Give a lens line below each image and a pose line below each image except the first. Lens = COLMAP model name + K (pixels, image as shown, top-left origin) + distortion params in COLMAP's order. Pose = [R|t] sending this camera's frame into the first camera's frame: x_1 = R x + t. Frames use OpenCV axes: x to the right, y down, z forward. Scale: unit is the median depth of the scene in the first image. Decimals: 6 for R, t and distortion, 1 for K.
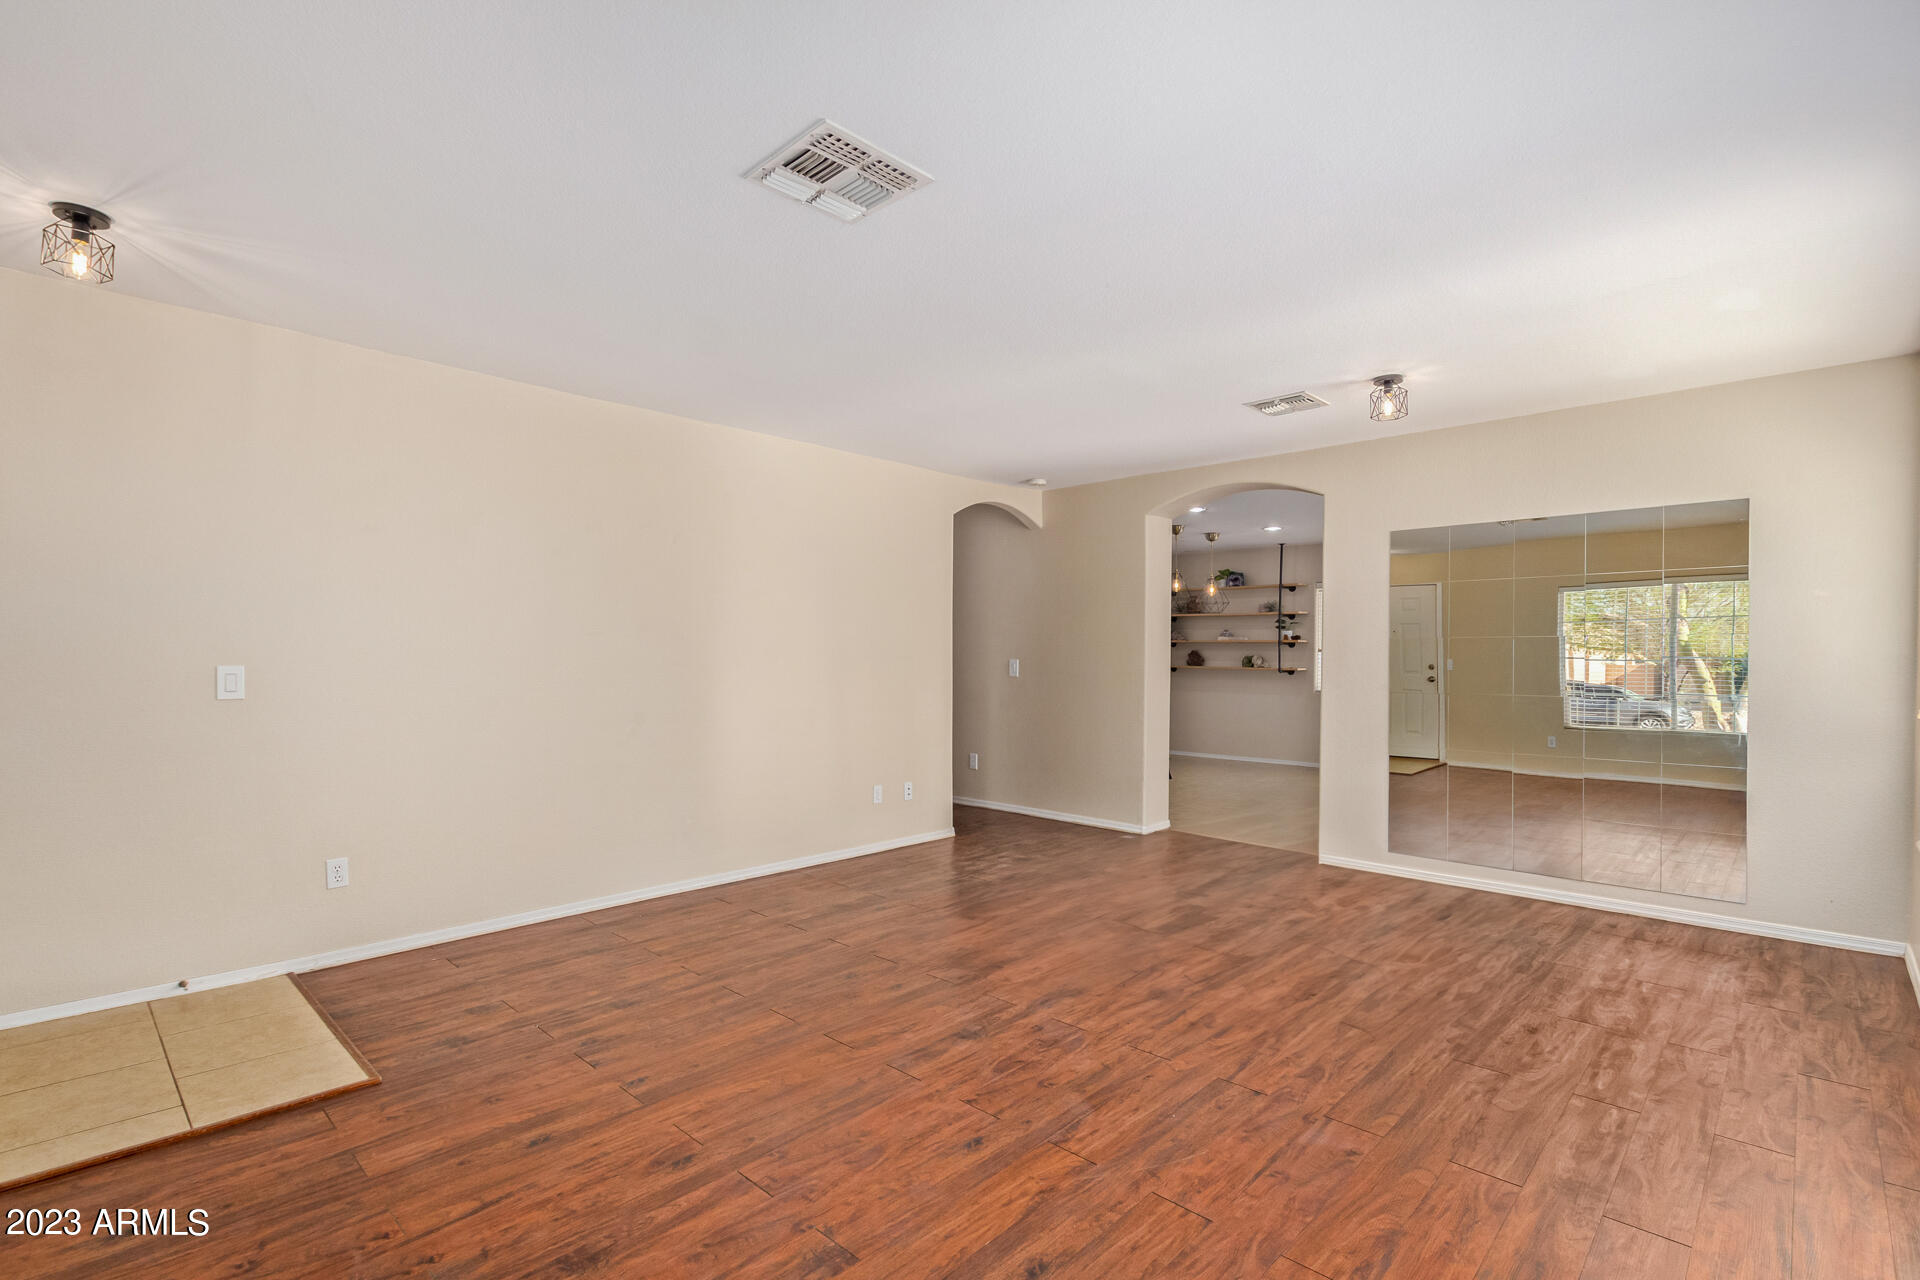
lens RADIAL K [[877.8, 0, 948.2], [0, 877.8, 654.3], [0, 0, 1]] dist [0.002198, 0.001883]
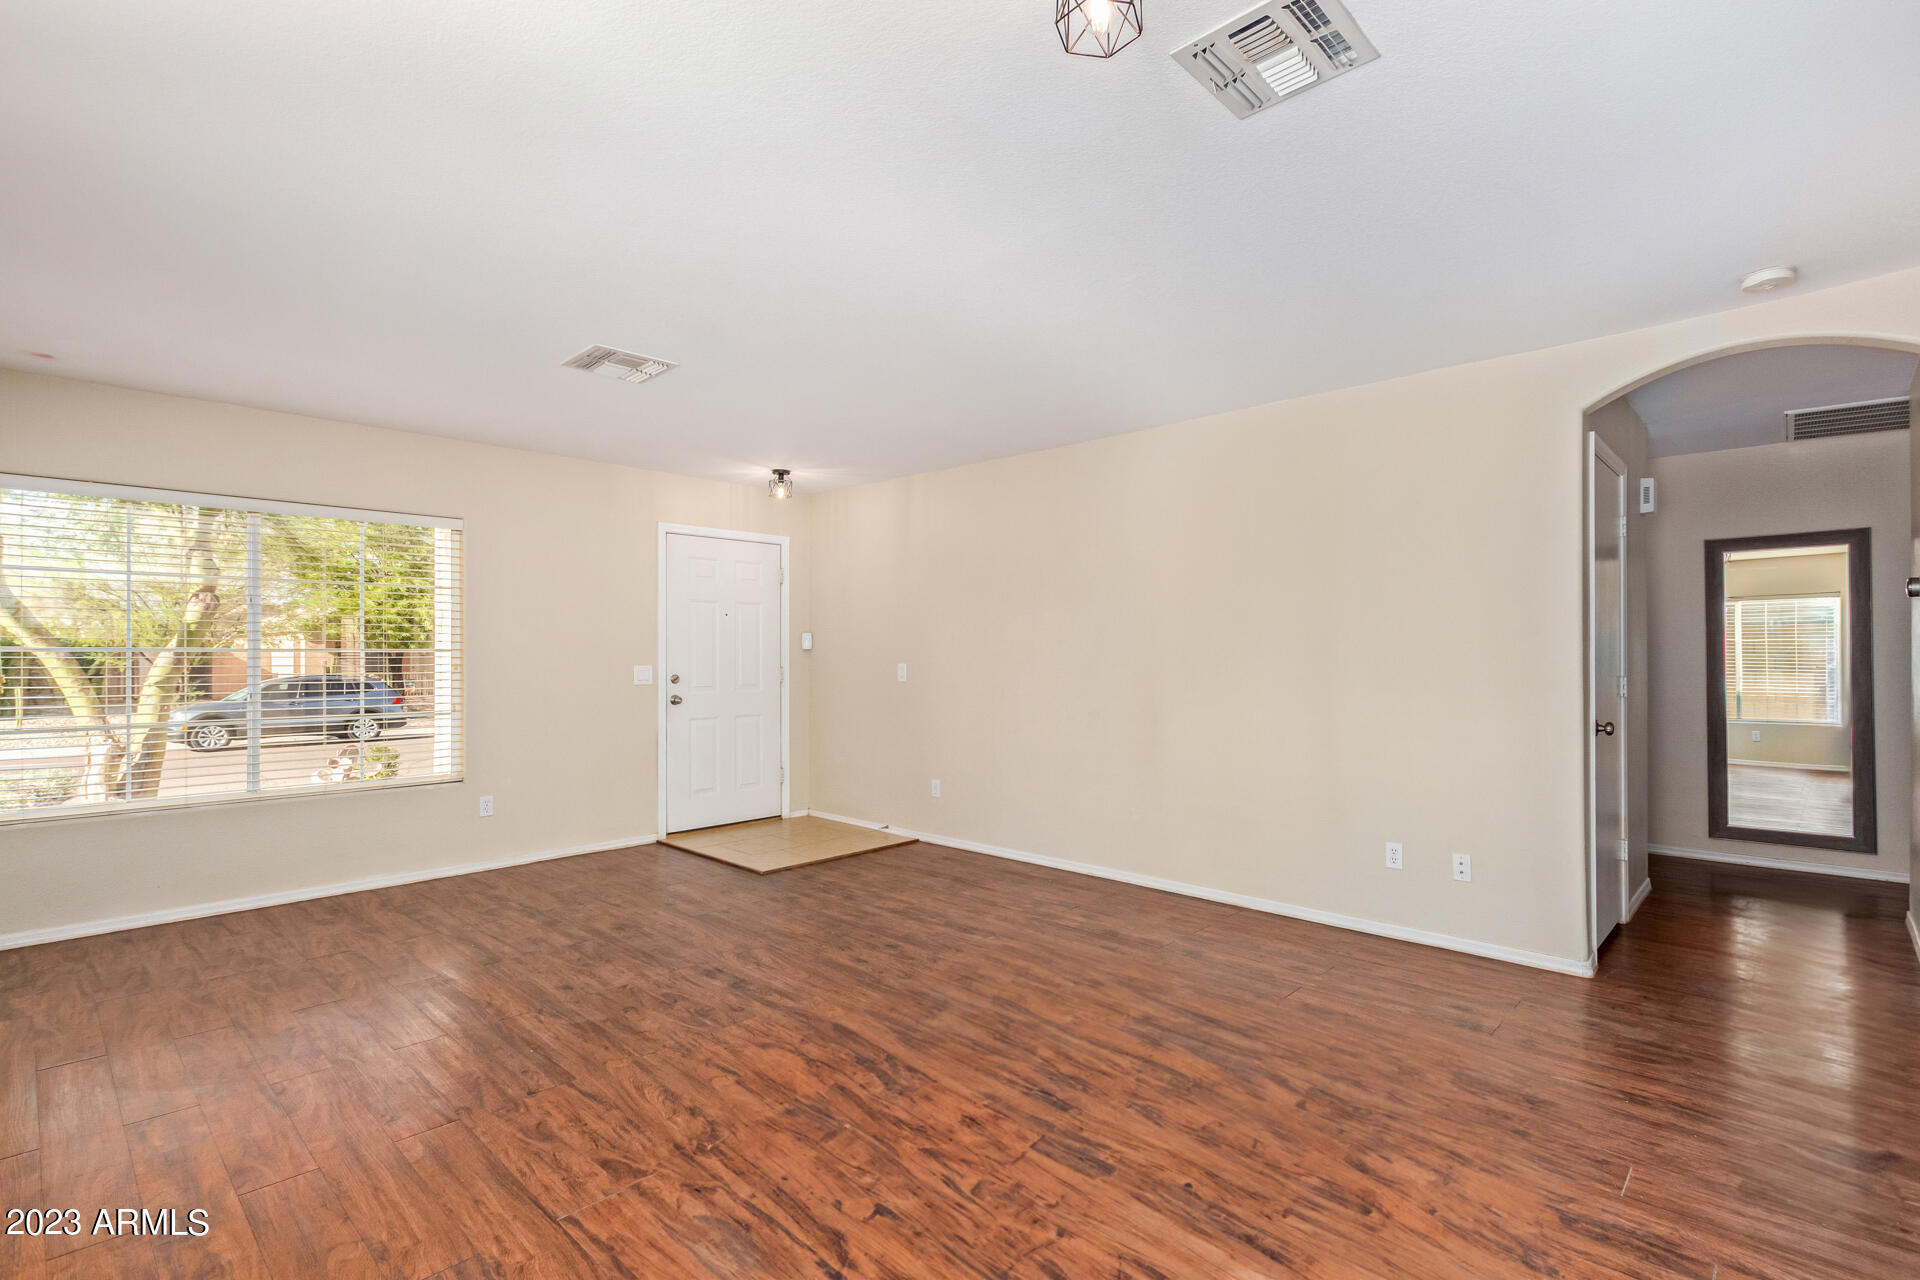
lens RADIAL K [[877.8, 0, 993.3], [0, 877.8, 638.4], [0, 0, 1]] dist [0.002198, 0.001883]
pose [[0.037165, -0.021983, -0.999067, 1.190231], [0.003690, 0.999754, -0.021861, 0.002259], [0.999302, -0.002874, 0.037237, 1.278766]]
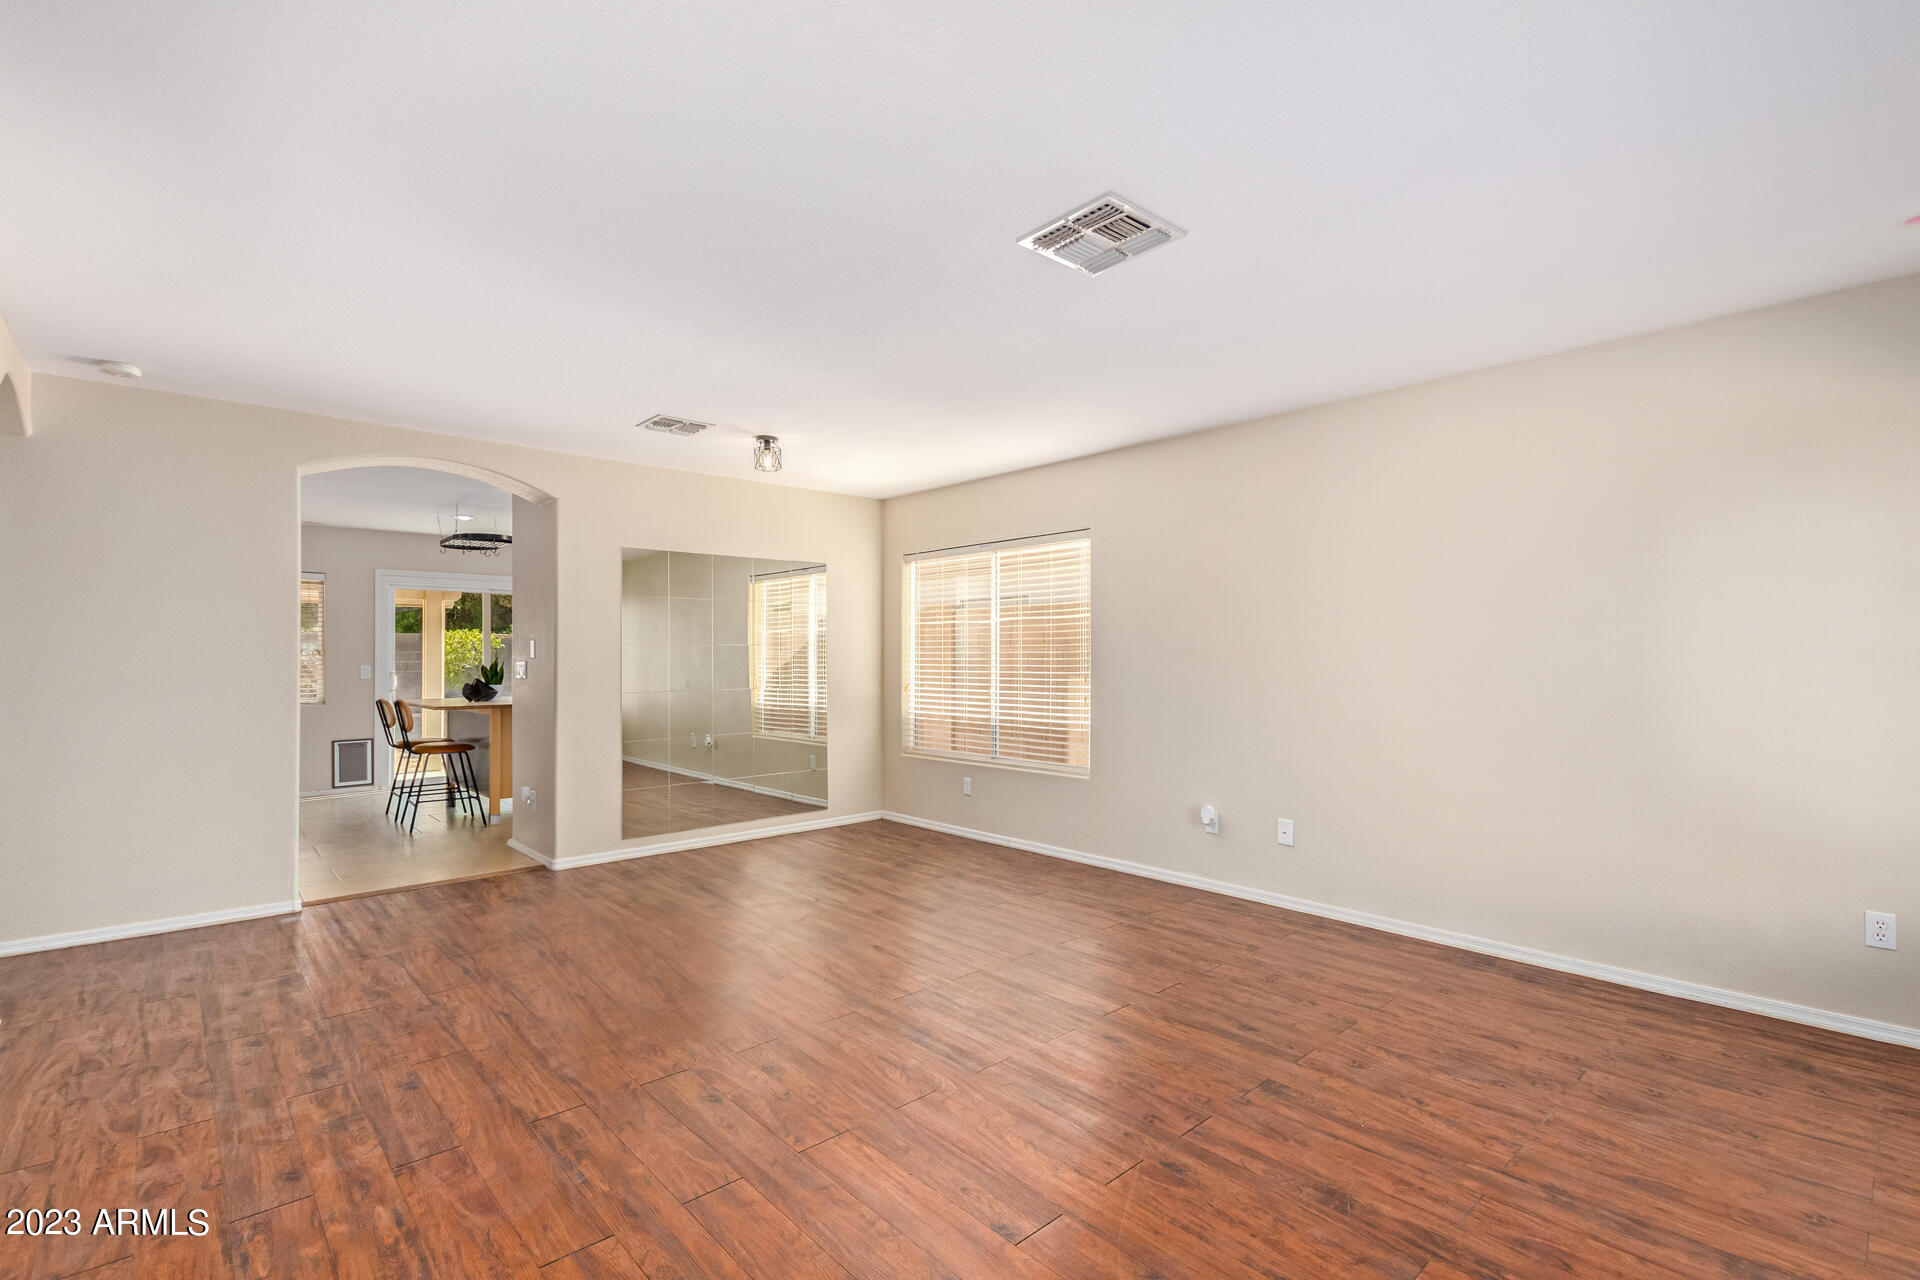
lens RADIAL K [[877.8, 0, 961.0], [0, 877.8, 647.3], [0, 0, 1]] dist [0.002198, 0.001883]
pose [[0.069334, 0.008512, 0.997557, -0.984898], [0.001071, 0.999962, -0.008607, -0.008616], [-0.997593, 0.001665, 0.069323, 0.869321]]
